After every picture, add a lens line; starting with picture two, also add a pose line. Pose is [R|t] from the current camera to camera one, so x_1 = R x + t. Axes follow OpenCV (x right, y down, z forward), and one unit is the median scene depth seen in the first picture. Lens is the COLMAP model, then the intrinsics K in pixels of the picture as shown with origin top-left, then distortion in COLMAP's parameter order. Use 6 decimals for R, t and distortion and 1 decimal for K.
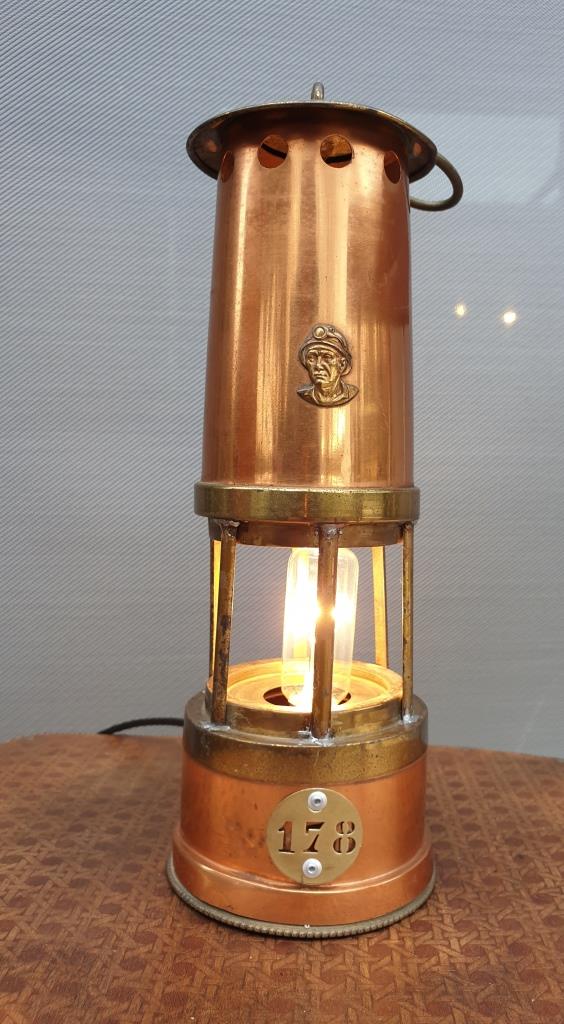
lens RADIAL K [[878.4, 0, 314.5], [0, 878.4, 507.9], [0, 0, 1]] dist [0.002724, 0.001426]
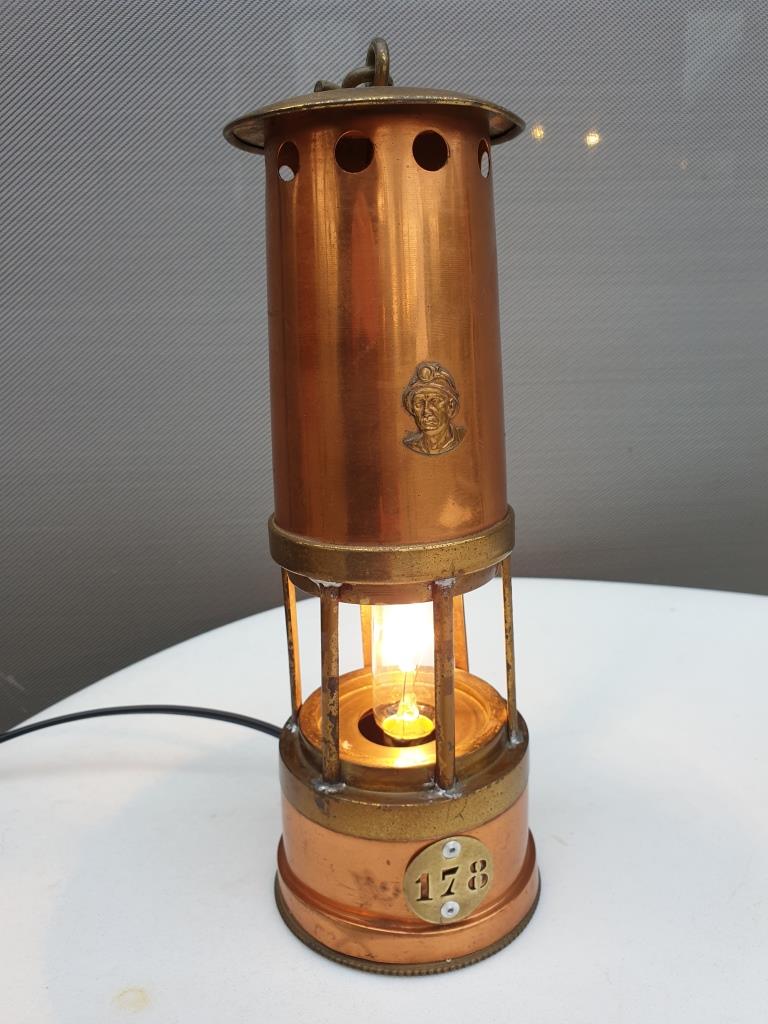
lens RADIAL K [[878.9, 0, 384.0], [0, 878.9, 512.0], [0, 0, 1]] dist [-0.009335, 0.006564]
pose [[0.976250, -0.113100, 0.184781, -0.201756], [0.071620, 0.973445, 0.217430, -0.247006], [-0.204465, -0.199032, 0.958426, 0.136691]]
